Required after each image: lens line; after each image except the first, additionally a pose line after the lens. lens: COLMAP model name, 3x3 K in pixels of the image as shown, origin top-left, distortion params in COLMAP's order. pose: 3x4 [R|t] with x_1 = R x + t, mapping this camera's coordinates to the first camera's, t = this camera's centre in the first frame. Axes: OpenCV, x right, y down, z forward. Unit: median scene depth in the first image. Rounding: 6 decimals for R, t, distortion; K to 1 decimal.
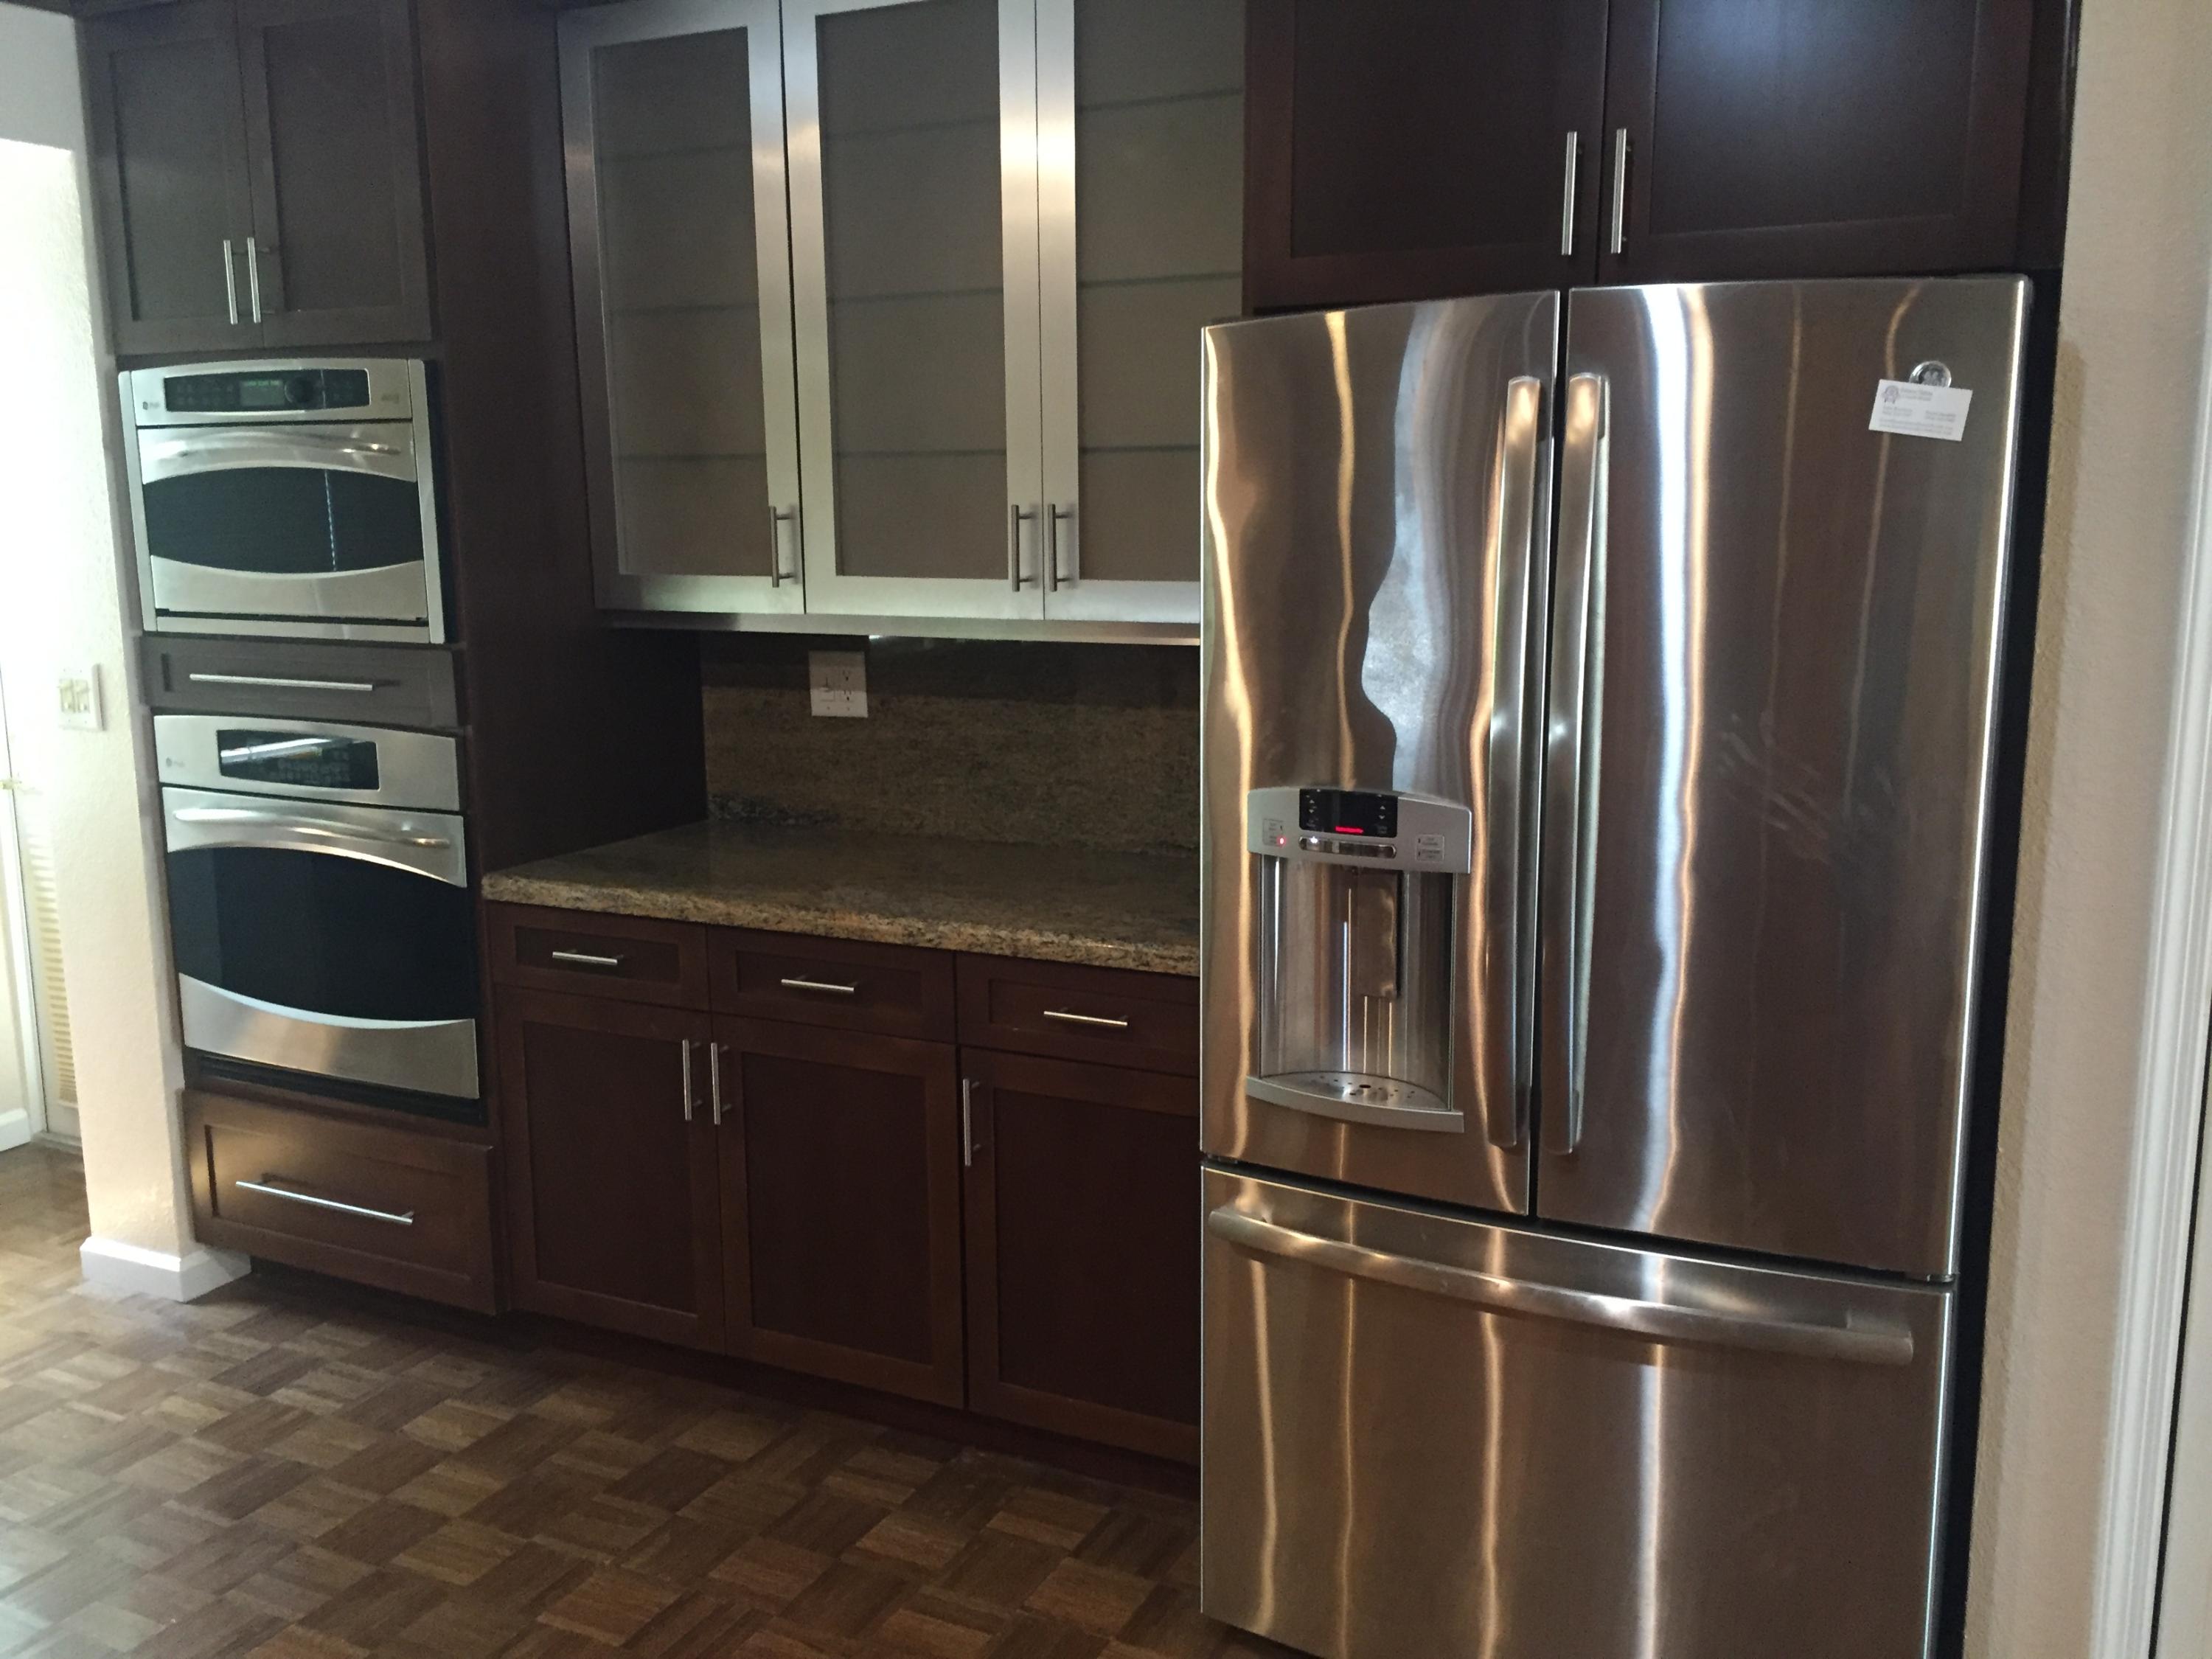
lens RADIAL K [[1900.6, 0, 1113.4], [0, 1900.6, 822.5], [0, 0, 1]] dist [0.082679, -0.117292]
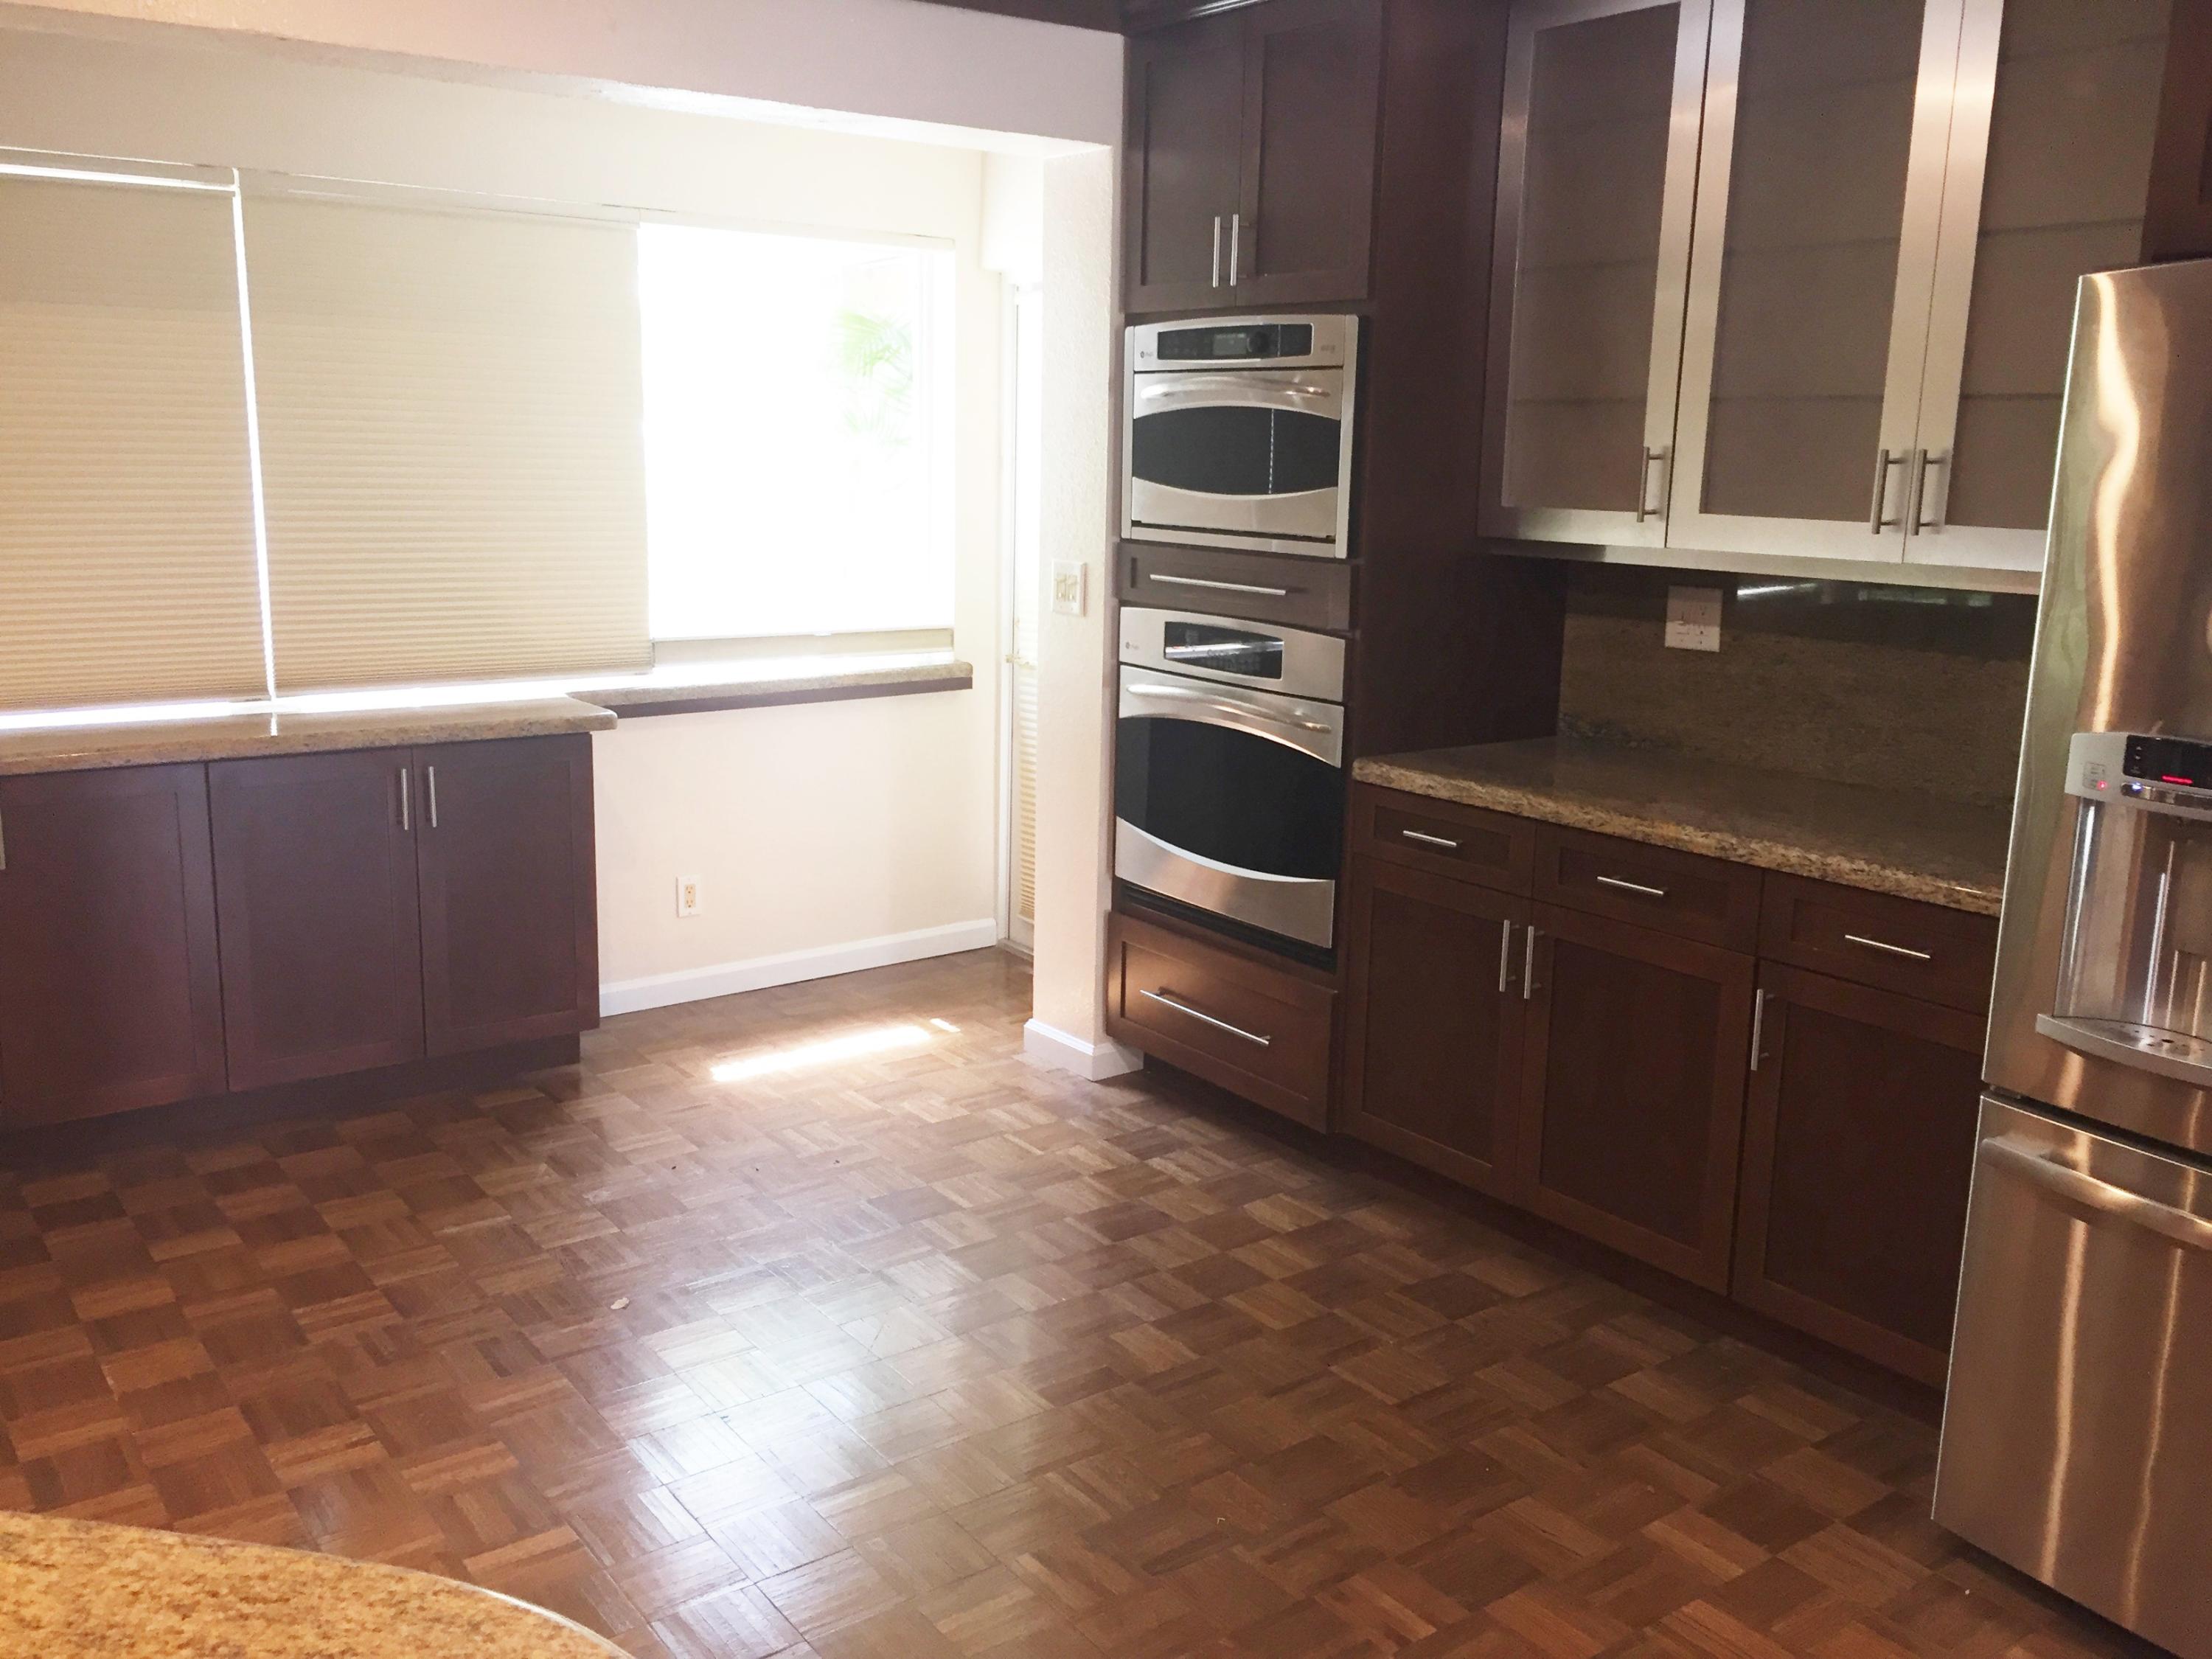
lens RADIAL K [[1900.6, 0, 1103.0], [0, 1900.6, 816.4], [0, 0, 1]] dist [0.082679, -0.117292]
pose [[0.890272, 0.114384, -0.440830, 0.051518], [-0.105453, 0.993415, 0.044799, 0.027131], [0.443051, 0.006604, 0.896472, -0.112366]]
